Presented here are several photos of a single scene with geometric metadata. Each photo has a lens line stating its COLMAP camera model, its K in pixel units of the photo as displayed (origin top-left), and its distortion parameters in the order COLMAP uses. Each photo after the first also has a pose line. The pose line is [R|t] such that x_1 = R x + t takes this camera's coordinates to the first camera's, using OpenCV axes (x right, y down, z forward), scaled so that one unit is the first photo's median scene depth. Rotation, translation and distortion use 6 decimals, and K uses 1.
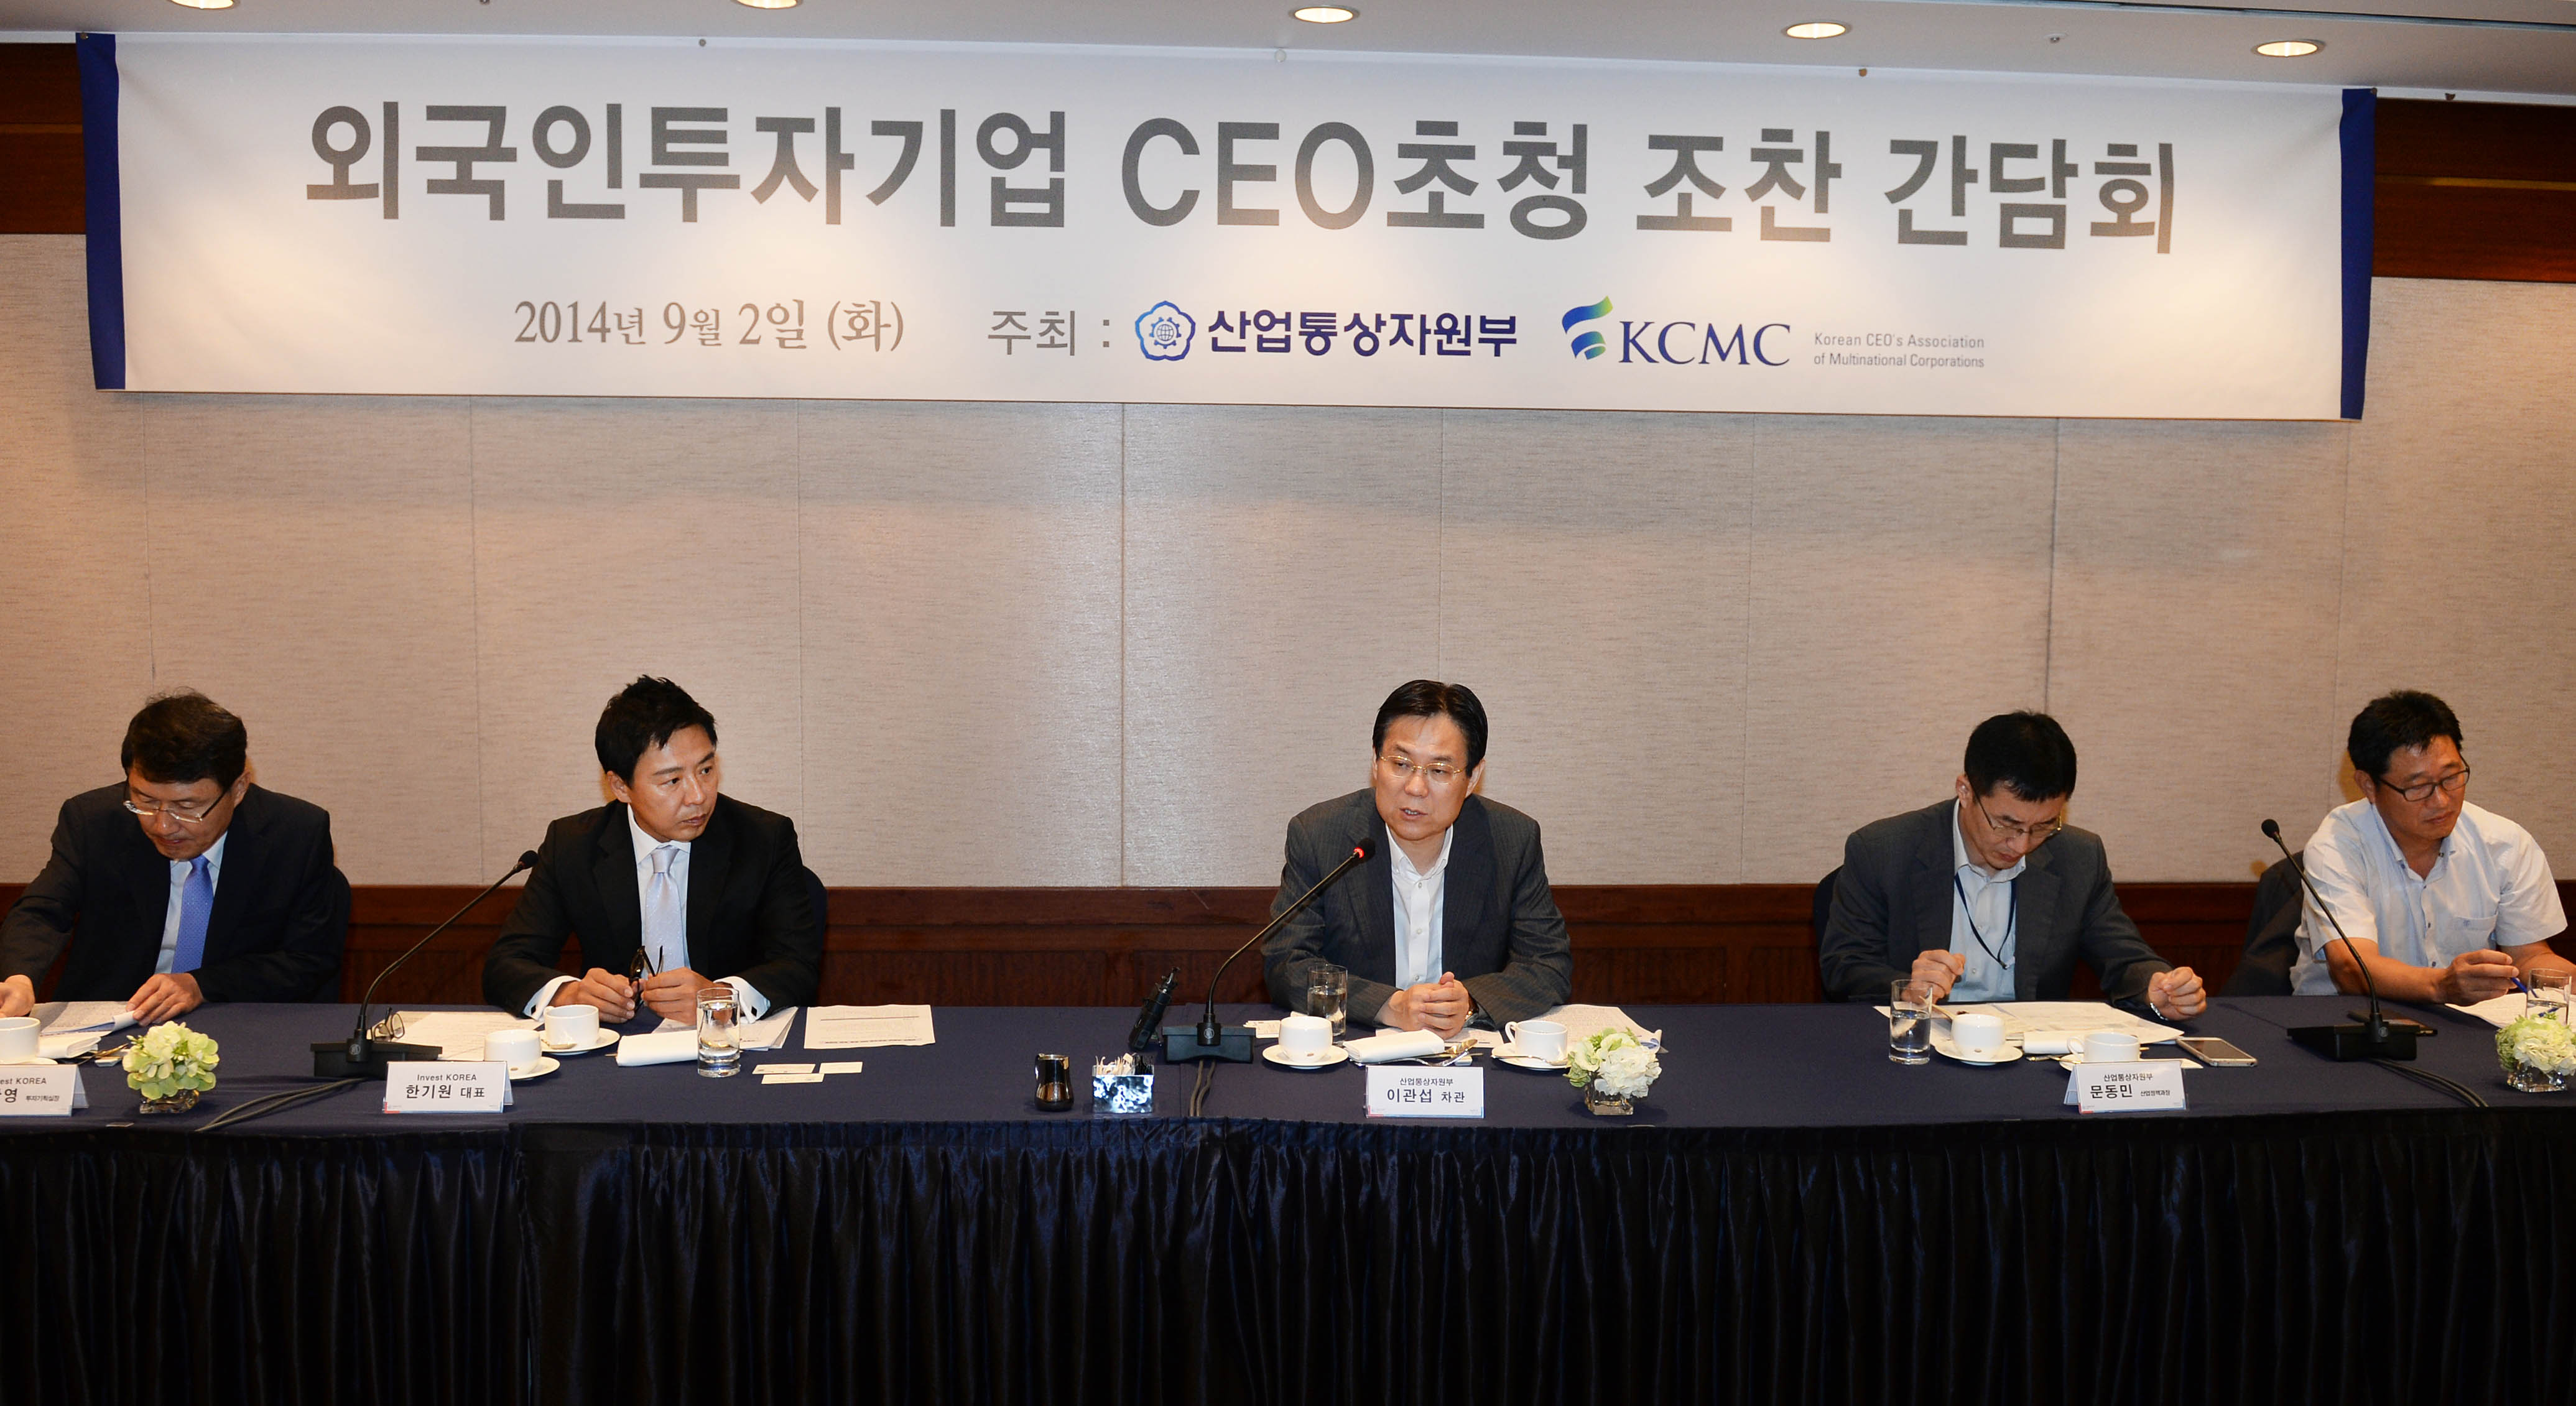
lens RADIAL K [[1983.4, 0, 1289.8], [0, 1983.4, 704.5], [0, 0, 1]] dist [-0.050180, -0.000772]
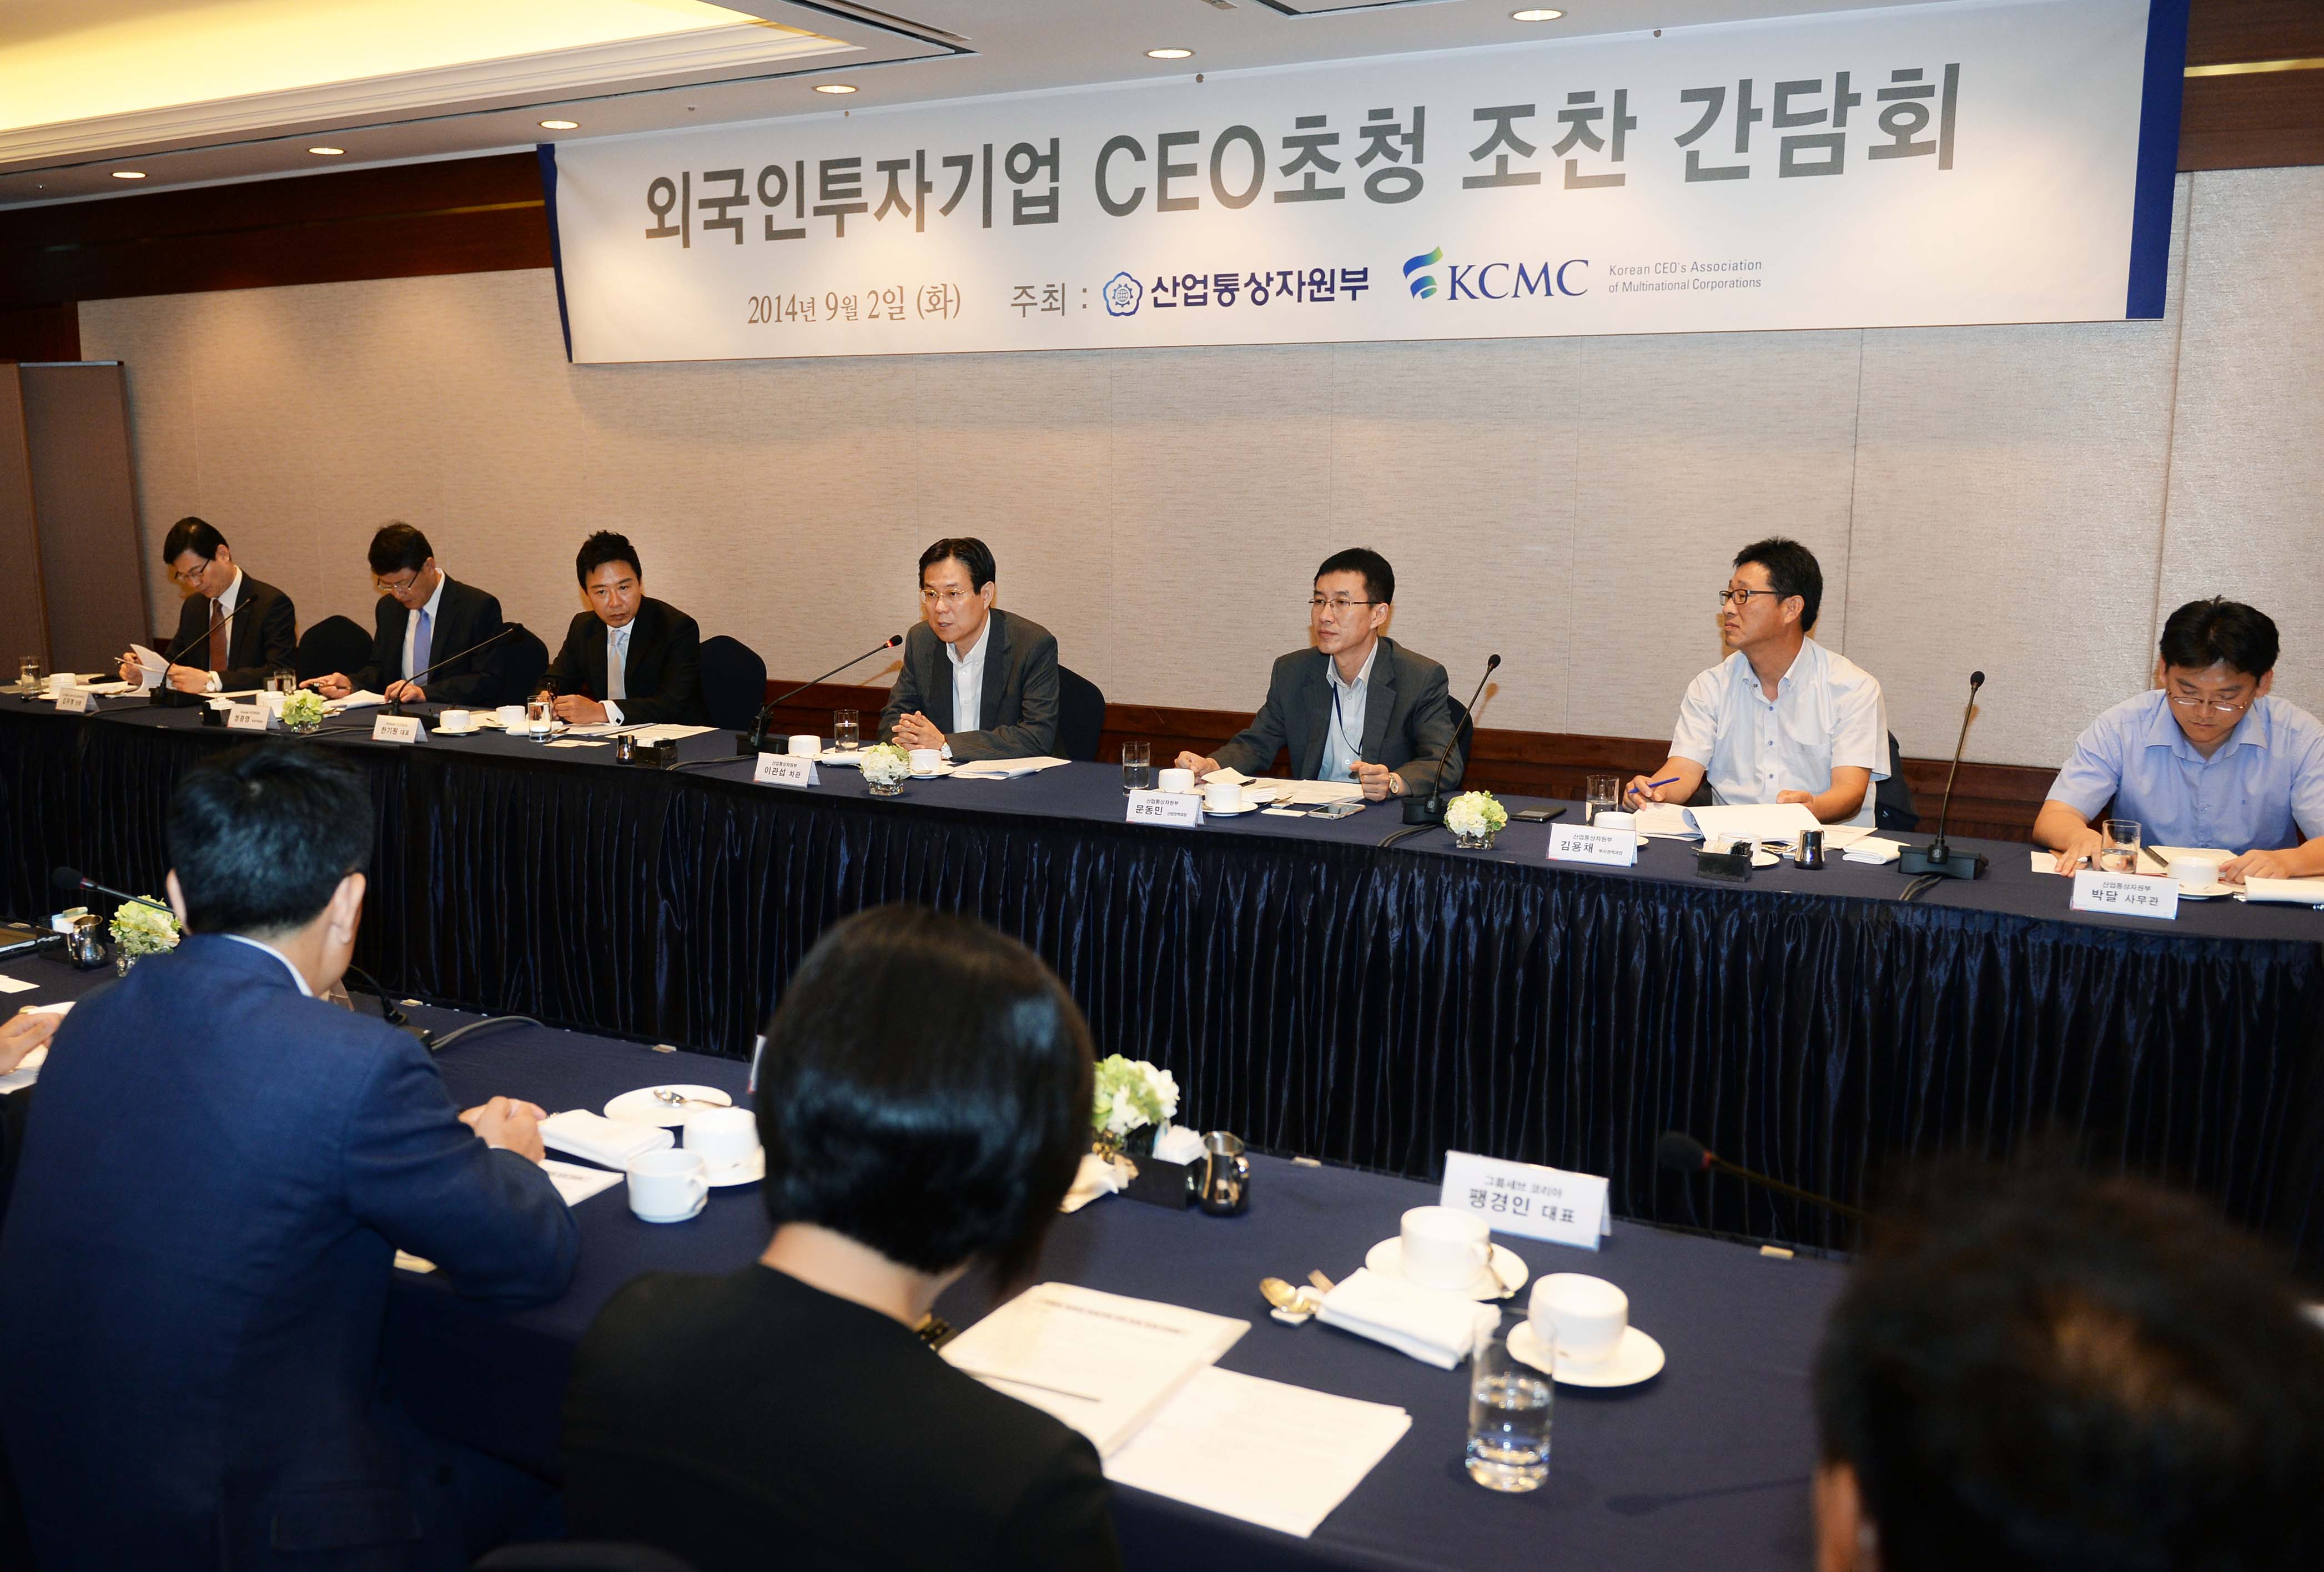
lens RADIAL K [[1882.5, 0, 1161.0], [0, 1882.5, 782.2], [0, 0, 1]] dist [-0.033506, -0.009305]
pose [[0.857702, 0.078903, -0.508057, 0.640890], [-0.035973, 0.994942, 0.093788, 0.023885], [0.512887, -0.062166, 0.856202, -0.117546]]
